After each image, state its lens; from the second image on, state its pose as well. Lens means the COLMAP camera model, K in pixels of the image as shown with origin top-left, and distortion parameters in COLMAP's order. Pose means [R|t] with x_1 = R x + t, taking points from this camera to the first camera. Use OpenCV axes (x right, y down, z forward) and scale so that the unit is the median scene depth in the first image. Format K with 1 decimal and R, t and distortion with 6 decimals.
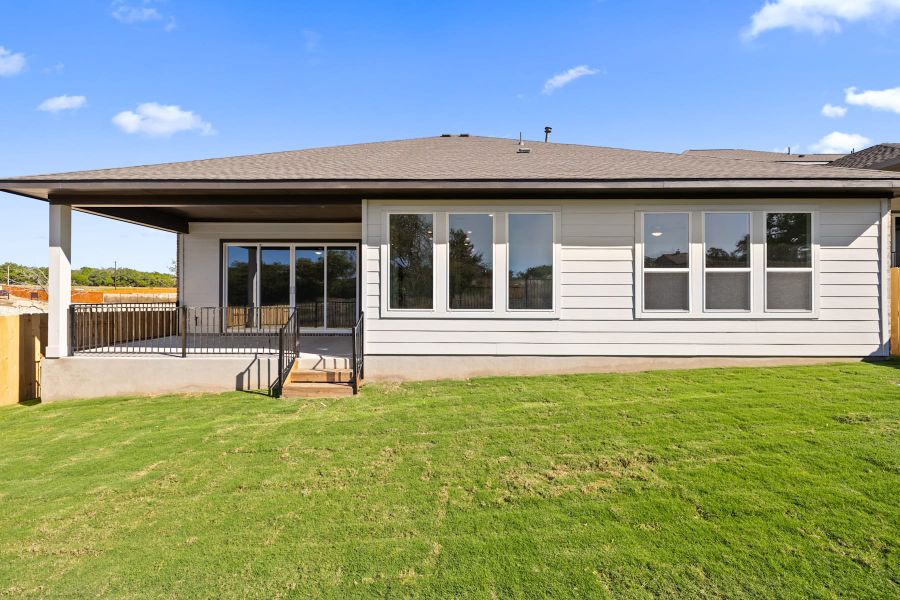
lens RADIAL K [[381.9, 0, 449.8], [0, 381.9, 284.2], [0, 0, 1]] dist [-0.000217, 0.000325]
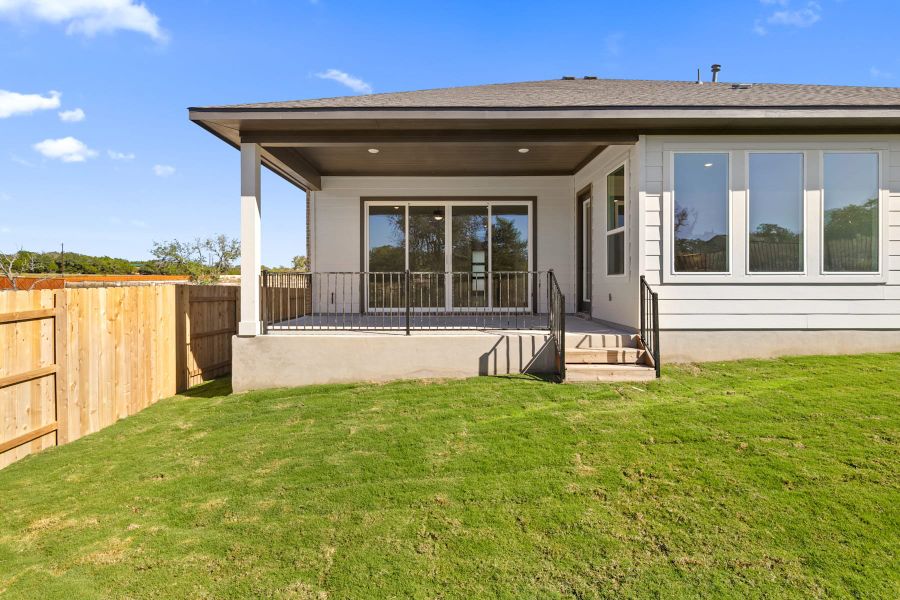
lens RADIAL K [[445.9, 0, 448.1], [0, 445.9, 275.6], [0, 0, 1]] dist [-0.004495, -0.000223]
pose [[0.999957, -0.004142, 0.008277, -0.631448], [0.004041, 0.999919, 0.012101, 0.057788], [-0.008327, -0.012067, 0.999893, 0.072472]]
